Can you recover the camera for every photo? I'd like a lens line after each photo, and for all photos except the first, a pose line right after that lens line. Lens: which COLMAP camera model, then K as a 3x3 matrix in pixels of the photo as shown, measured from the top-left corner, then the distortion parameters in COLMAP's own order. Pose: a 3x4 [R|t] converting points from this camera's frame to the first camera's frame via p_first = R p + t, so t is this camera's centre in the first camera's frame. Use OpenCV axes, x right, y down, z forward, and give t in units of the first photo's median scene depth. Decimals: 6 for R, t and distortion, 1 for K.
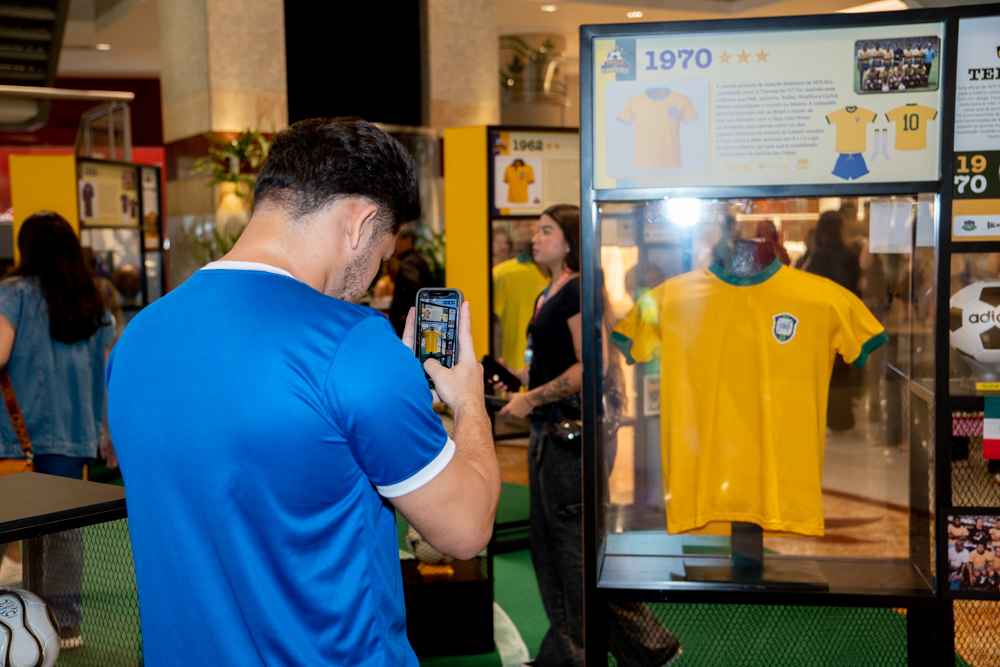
lens RADIAL K [[1352.7, 0, 500.0], [0, 1352.7, 333.5], [0, 0, 1]] dist [0.170340, 0.123852]
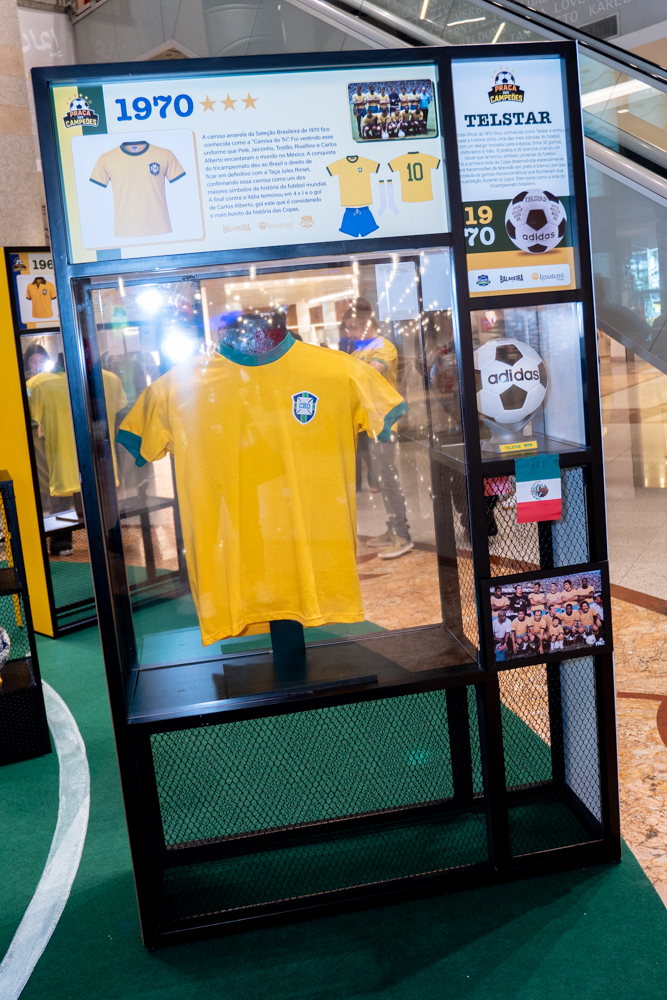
lens RADIAL K [[849.0, 0, 334.0], [0, 849.0, 440.9], [0, 0, 1]] dist [-0.115735, 0.139838]
pose [[0.957761, -0.108180, 0.266442, 0.077309], [0.100451, 0.994033, 0.042511, -0.004292], [-0.269451, -0.013951, 0.962913, 0.470165]]
